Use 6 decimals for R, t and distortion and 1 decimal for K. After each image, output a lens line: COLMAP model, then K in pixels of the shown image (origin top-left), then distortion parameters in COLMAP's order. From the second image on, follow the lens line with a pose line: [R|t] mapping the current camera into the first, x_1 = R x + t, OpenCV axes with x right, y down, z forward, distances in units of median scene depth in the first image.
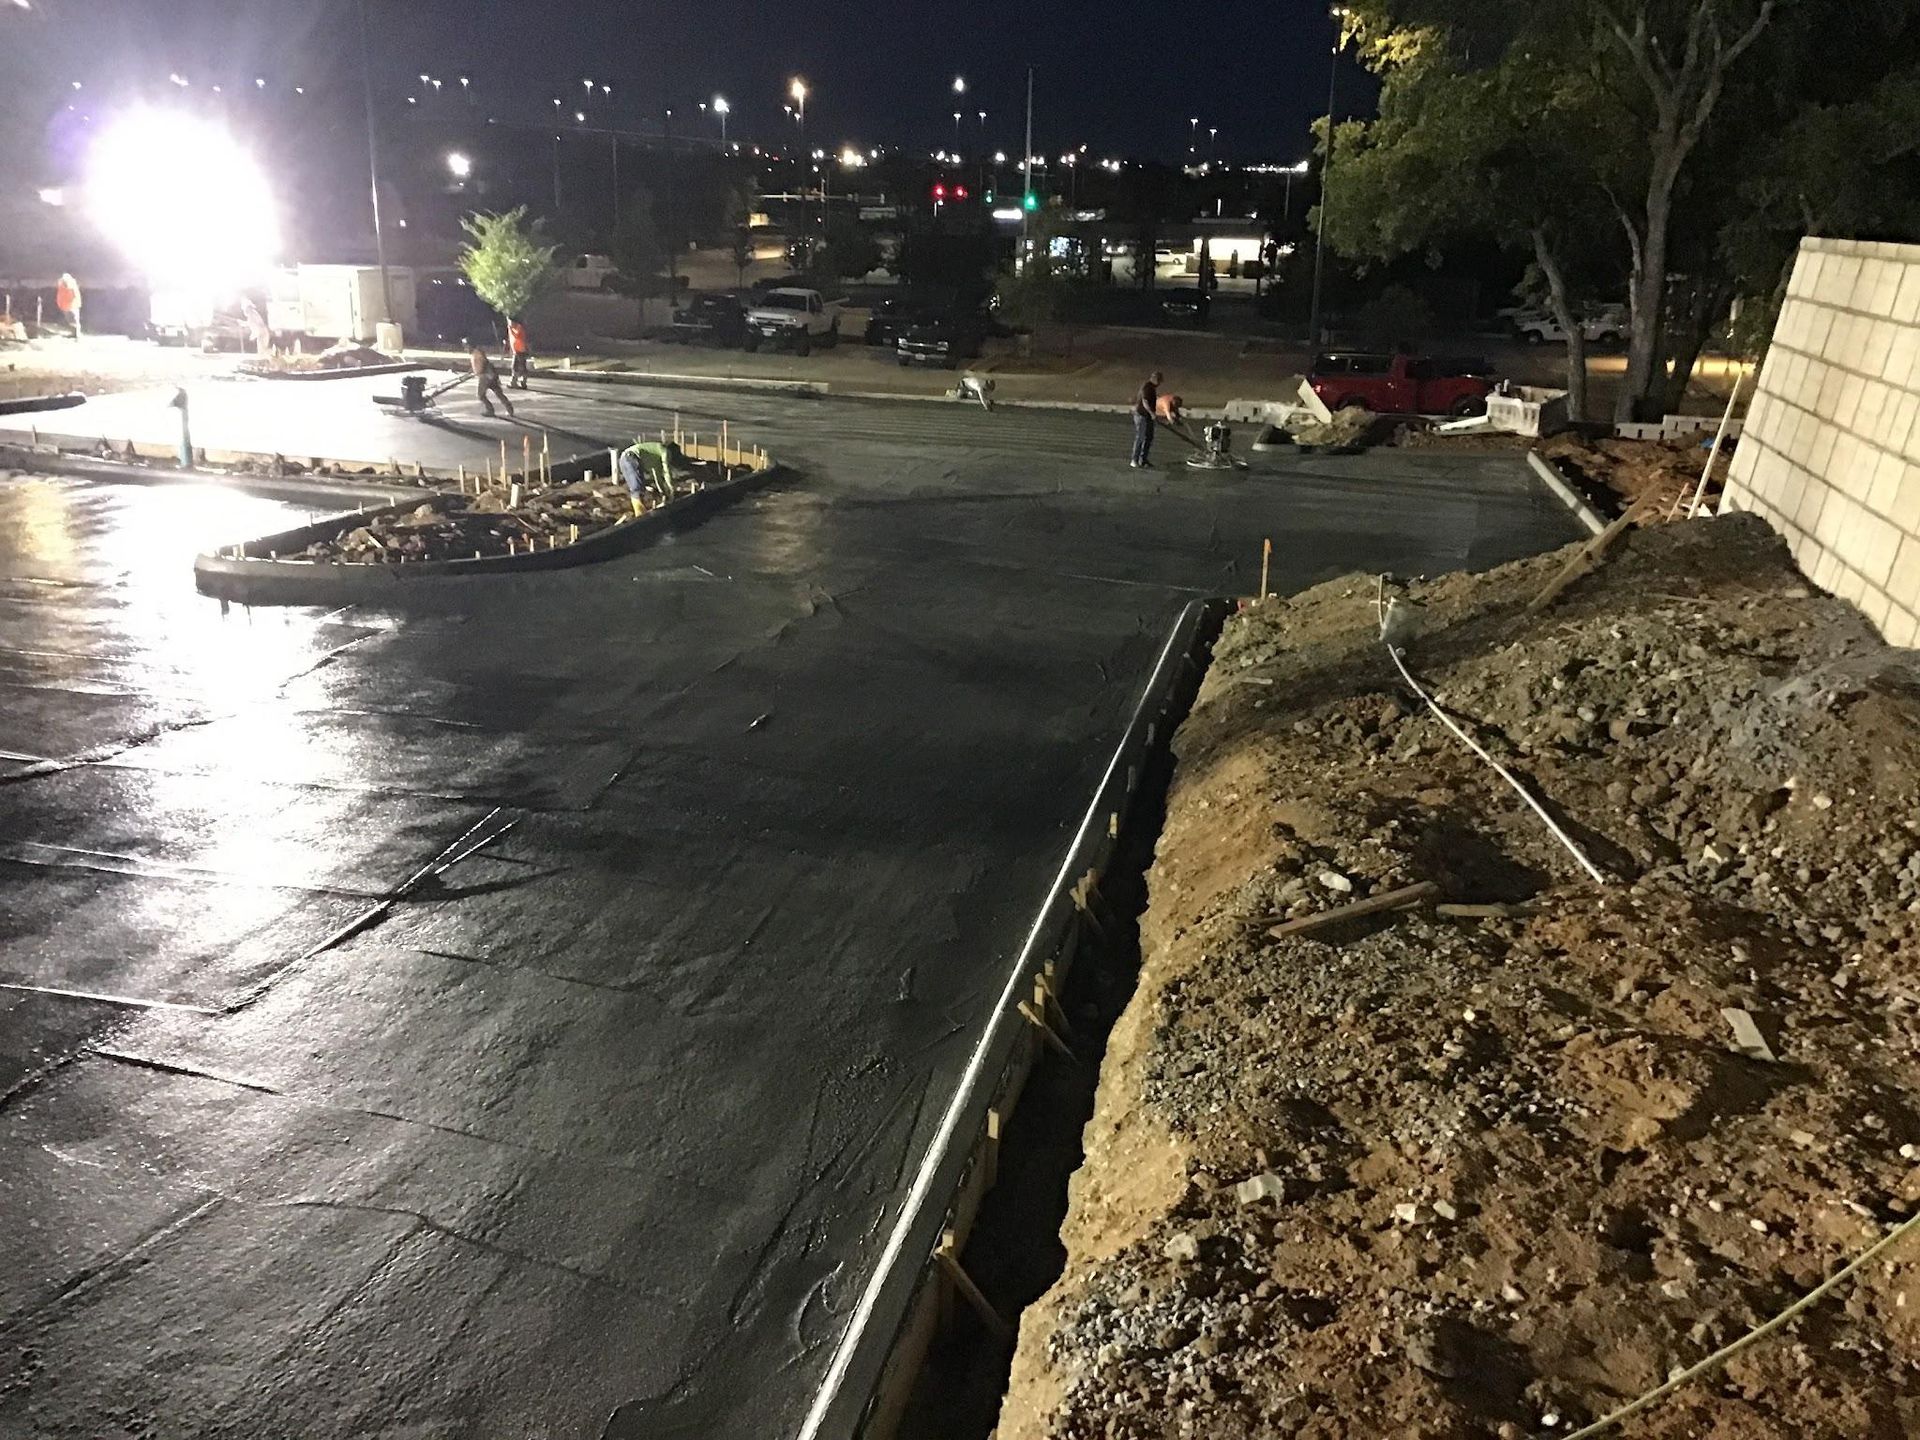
lens RADIAL K [[1720.6, 0, 954.1], [0, 1720.6, 706.1], [0, 0, 1]] dist [0.057835, -0.082984]
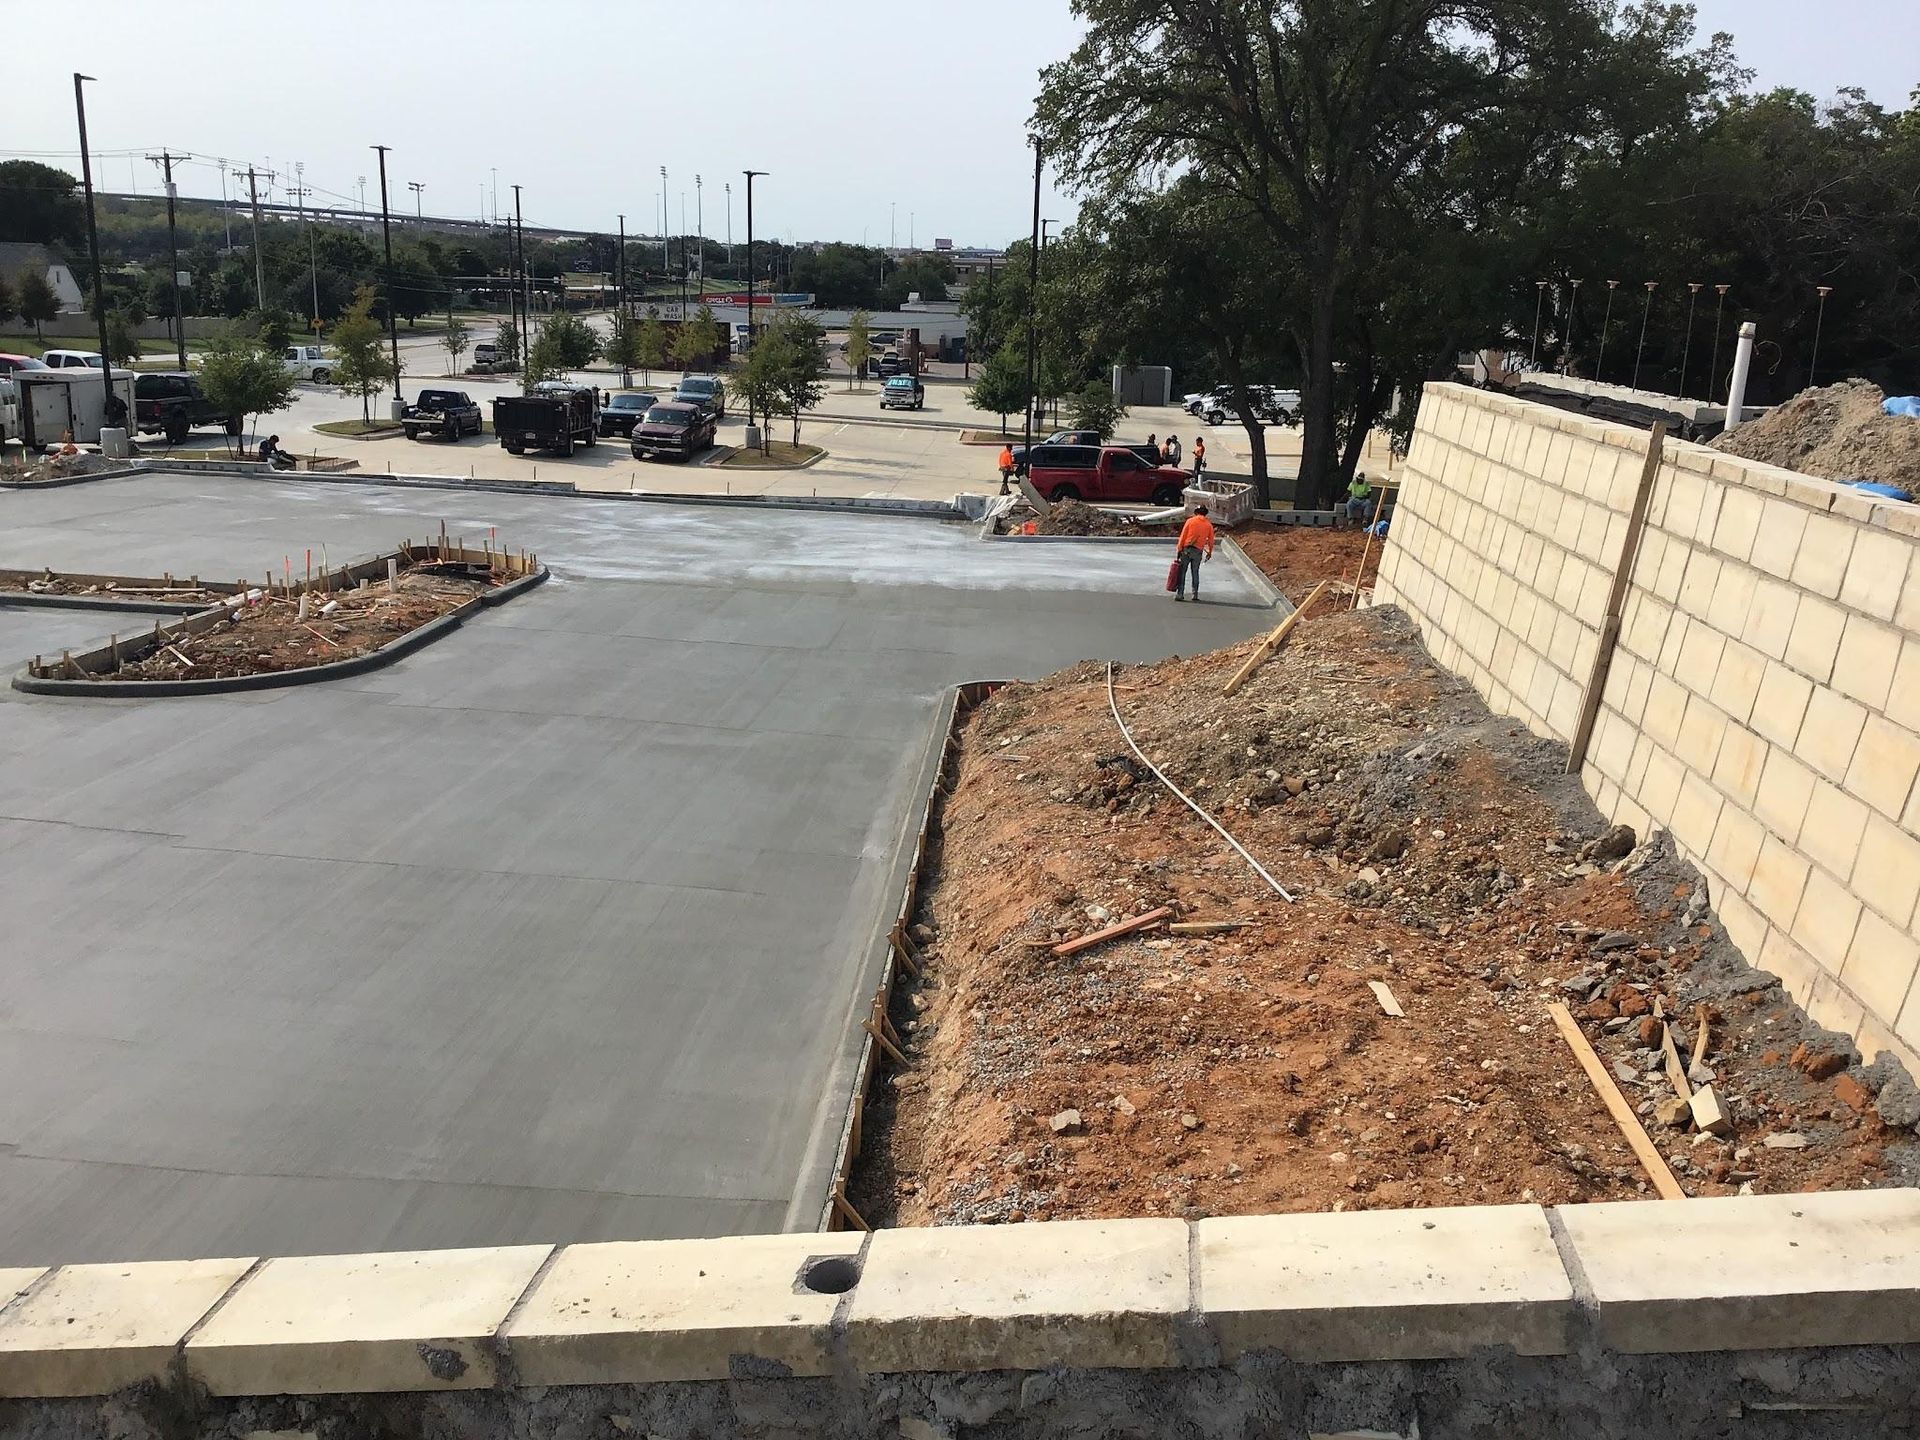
lens RADIAL K [[1720.6, 0, 954.1], [0, 1720.6, 706.1], [0, 0, 1]] dist [0.057835, -0.082984]
pose [[0.986607, -0.036973, 0.158871, -0.064979], [0.043737, 0.998270, -0.039288, -0.006590], [-0.157143, 0.045710, 0.986517, -0.210221]]
